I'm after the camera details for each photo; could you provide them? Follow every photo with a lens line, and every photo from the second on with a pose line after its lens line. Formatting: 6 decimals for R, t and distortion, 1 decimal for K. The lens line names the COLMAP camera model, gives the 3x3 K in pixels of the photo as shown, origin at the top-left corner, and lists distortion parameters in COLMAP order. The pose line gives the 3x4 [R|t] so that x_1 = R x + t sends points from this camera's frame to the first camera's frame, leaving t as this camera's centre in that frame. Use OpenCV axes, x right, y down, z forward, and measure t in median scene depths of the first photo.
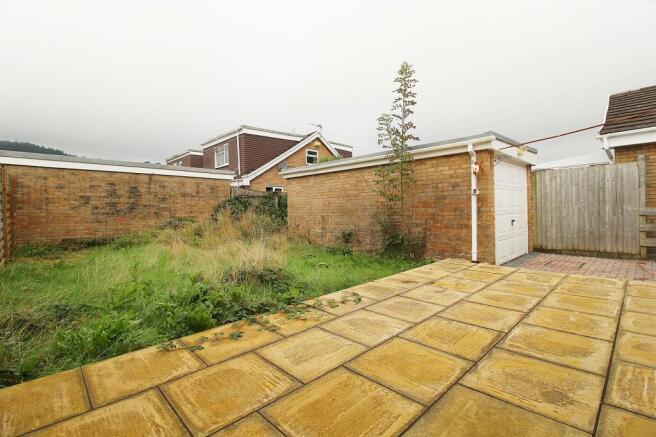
lens RADIAL K [[310.9, 0, 321.7], [0, 310.9, 216.3], [0, 0, 1]] dist [-0.008308, -0.006920]
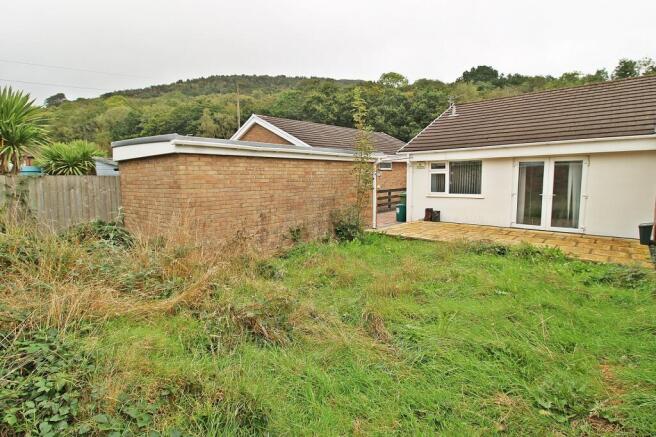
lens RADIAL K [[310.9, 0, 328.8], [0, 310.9, 215.4], [0, 0, 1]] dist [-0.008308, -0.006920]
pose [[-0.061427, -0.095079, 0.993573, -1.033339], [0.040447, 0.994398, 0.097659, -0.088941], [-0.997292, 0.046186, -0.057237, 1.212324]]
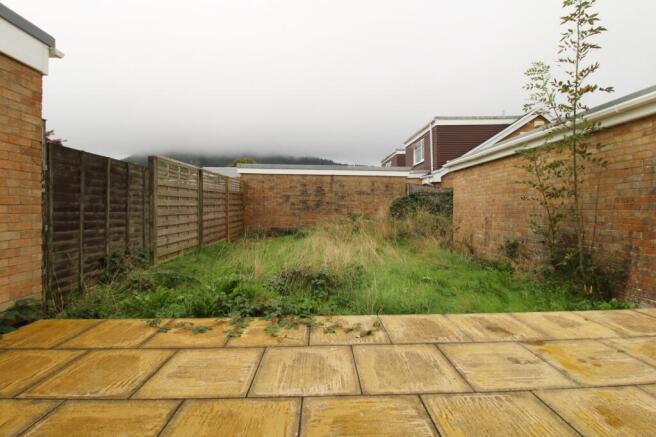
lens RADIAL K [[310.9, 0, 325.0], [0, 310.9, 213.9], [0, 0, 1]] dist [-0.008308, -0.006920]
pose [[0.740212, 0.029600, -0.671722, 0.305993], [-0.030555, 0.999479, 0.010373, -0.008320], [0.671679, 0.012846, 0.740731, 0.227273]]
